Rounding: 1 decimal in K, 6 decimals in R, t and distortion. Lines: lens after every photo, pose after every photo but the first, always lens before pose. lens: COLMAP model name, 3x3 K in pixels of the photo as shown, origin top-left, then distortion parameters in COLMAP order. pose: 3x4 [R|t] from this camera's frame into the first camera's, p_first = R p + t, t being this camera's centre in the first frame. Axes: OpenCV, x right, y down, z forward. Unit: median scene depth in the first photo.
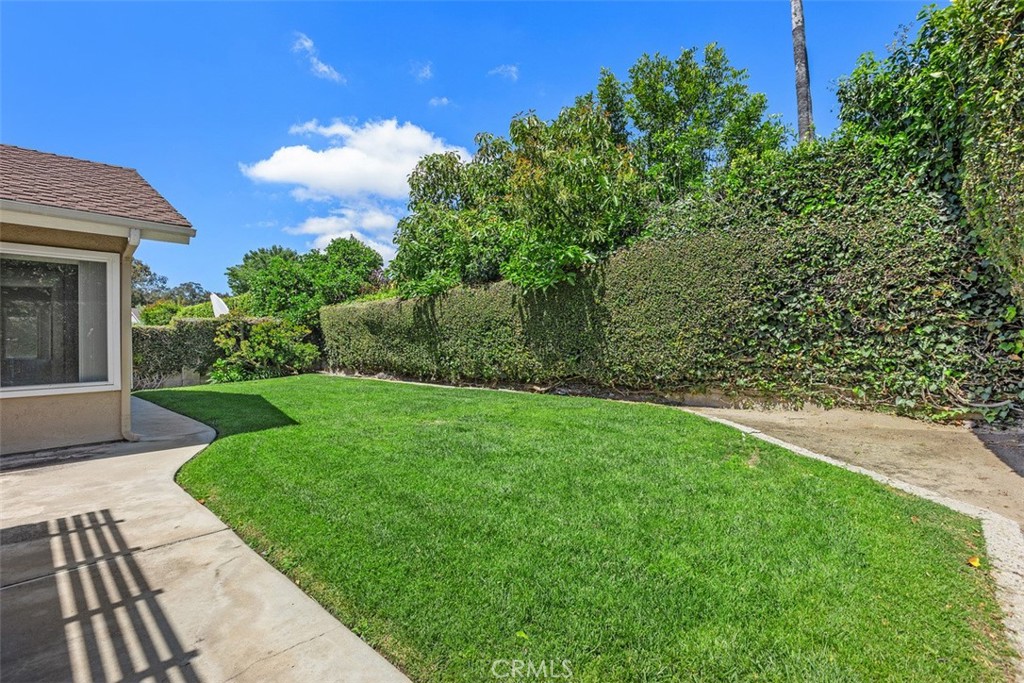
lens RADIAL K [[462.8, 0, 512.0], [0, 462.8, 341.5], [0, 0, 1]] dist [-0.002130, -0.000500]
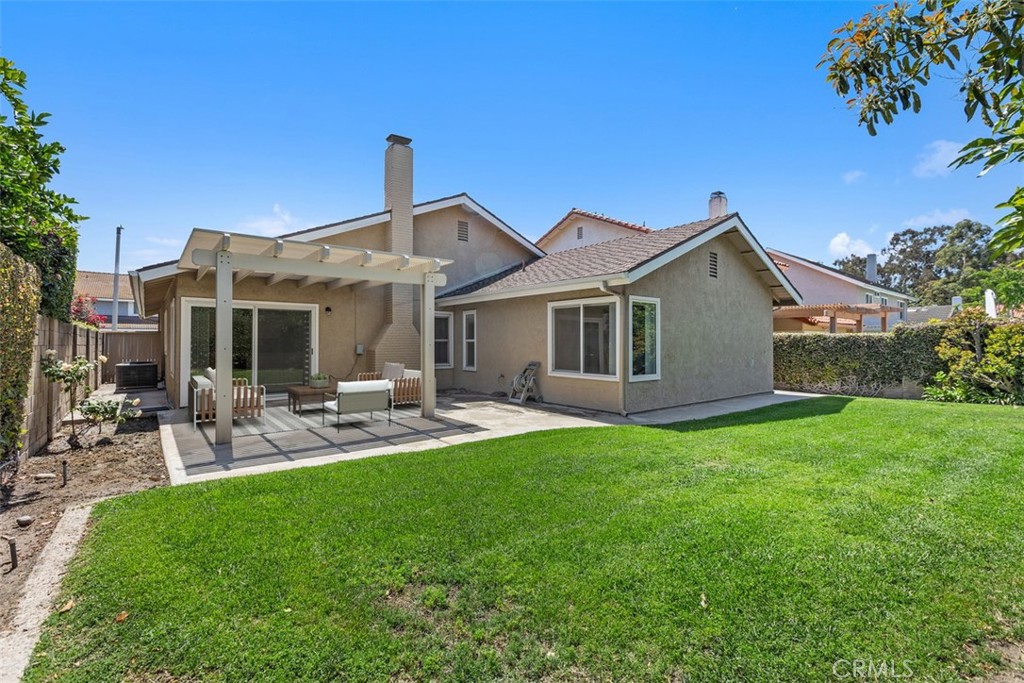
lens RADIAL K [[462.8, 0, 512.0], [0, 462.8, 341.5], [0, 0, 1]] dist [-0.002130, -0.000500]
pose [[-0.142041, 0.004736, -0.989849, 0.305701], [-0.007789, 0.999952, 0.005902, -0.016008], [0.989830, 0.008548, -0.141998, 0.369233]]
